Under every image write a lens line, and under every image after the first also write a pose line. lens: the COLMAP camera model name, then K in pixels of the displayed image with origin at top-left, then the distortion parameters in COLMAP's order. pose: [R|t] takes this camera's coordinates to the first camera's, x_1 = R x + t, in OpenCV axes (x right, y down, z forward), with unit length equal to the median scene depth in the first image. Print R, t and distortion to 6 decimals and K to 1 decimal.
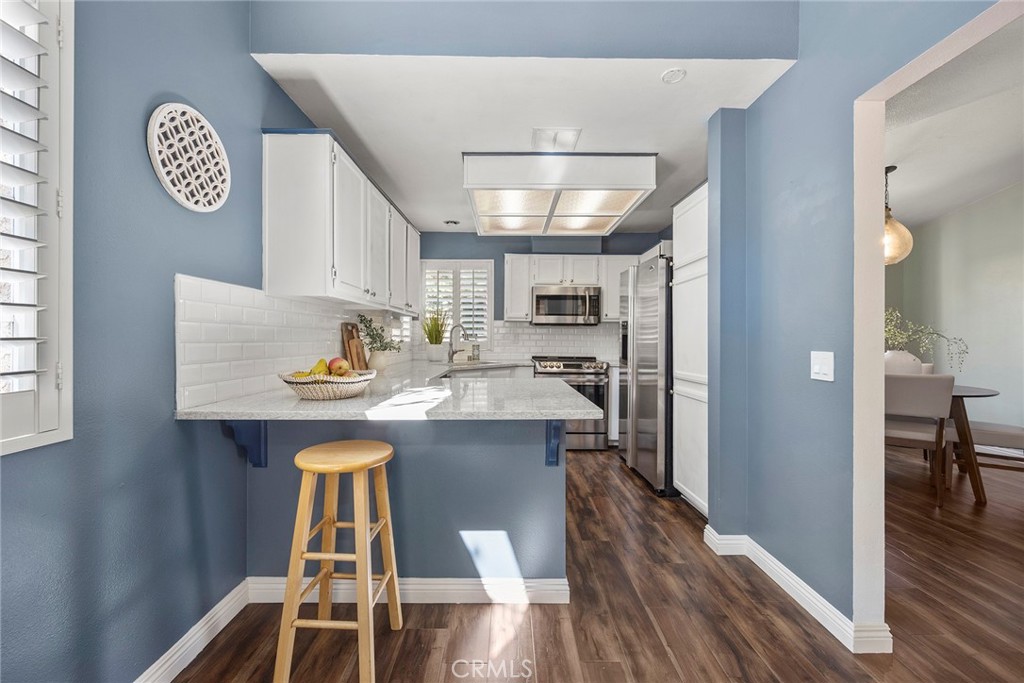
lens RADIAL K [[397.7, 0, 520.8], [0, 397.7, 340.0], [0, 0, 1]] dist [-0.003461, -0.000020]
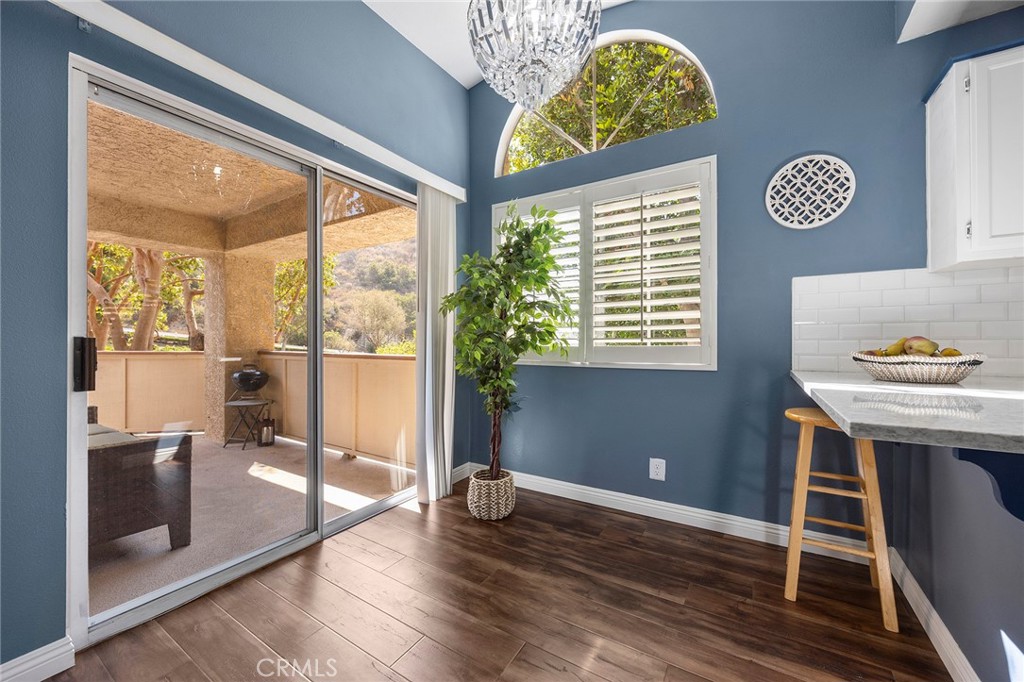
lens RADIAL K [[397.7, 0, 513.2], [0, 397.7, 341.9], [0, 0, 1]] dist [-0.003461, -0.000020]
pose [[-0.543491, 0.000713, -0.839415, 0.754664], [0.002550, 0.999996, -0.000801, 0.056413], [0.839411, -0.002576, -0.543491, 0.745228]]
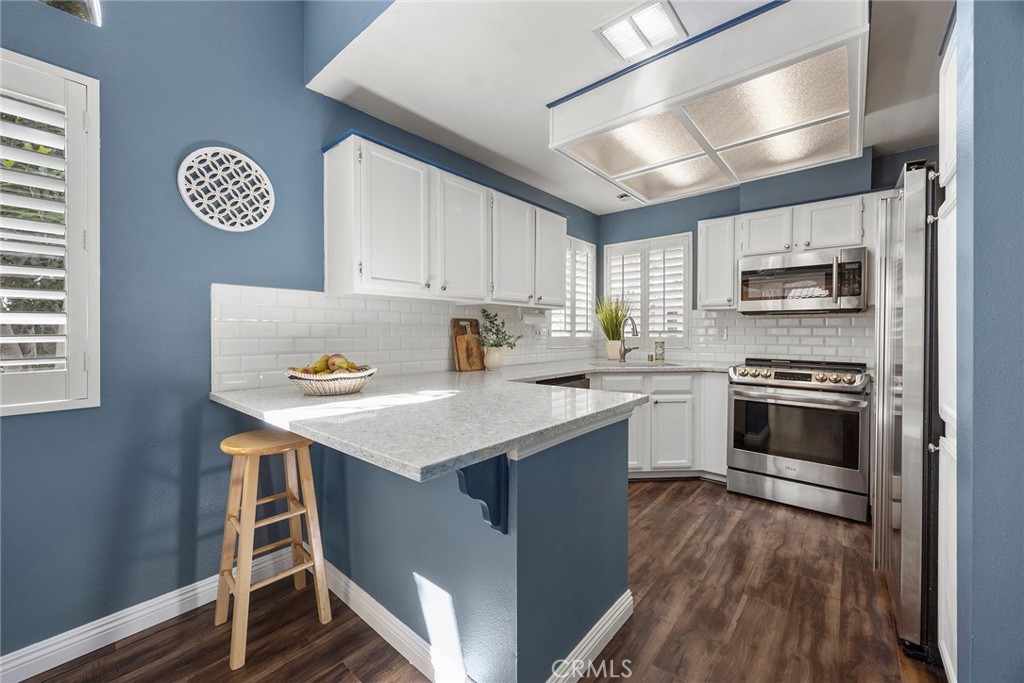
lens RADIAL K [[397.7, 0, 507.5], [0, 397.7, 337.1], [0, 0, 1]] dist [-0.003461, -0.000020]
pose [[0.747567, 0.003900, -0.664175, 0.538486], [-0.000136, 0.999984, 0.005719, -0.003881], [0.664187, -0.004185, 0.747555, 0.546336]]
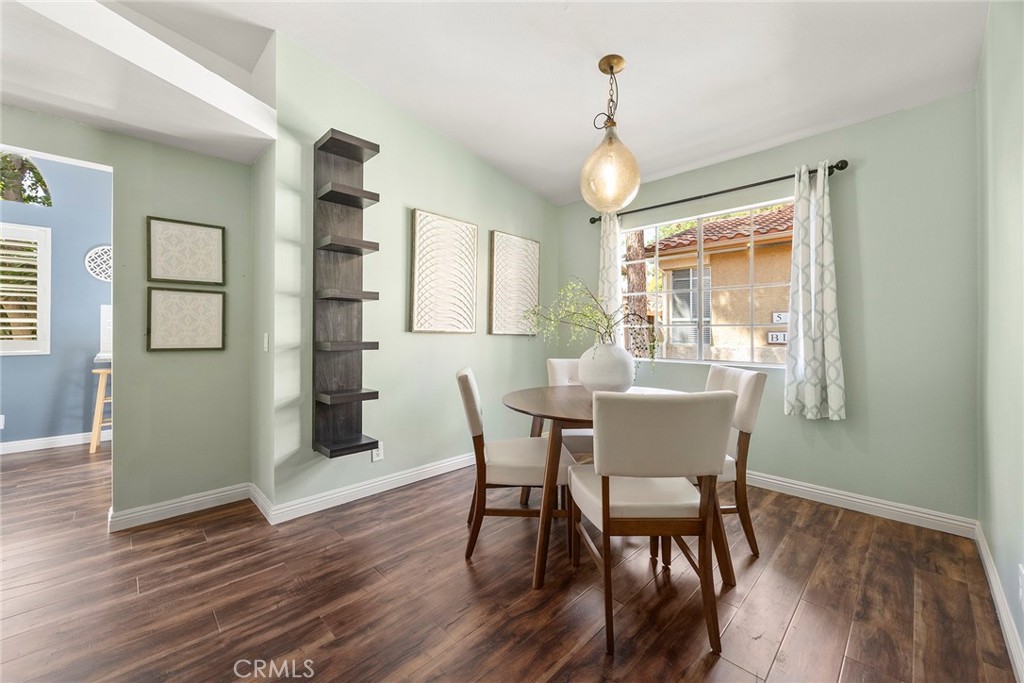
lens RADIAL K [[397.7, 0, 507.5], [0, 397.7, 330.4], [0, 0, 1]] dist [-0.003461, -0.000020]
pose [[0.694434, -0.002375, -0.719553, 2.663994], [-0.001134, 0.999990, -0.004395, 0.024251], [0.719556, 0.003868, 0.694424, 0.904819]]
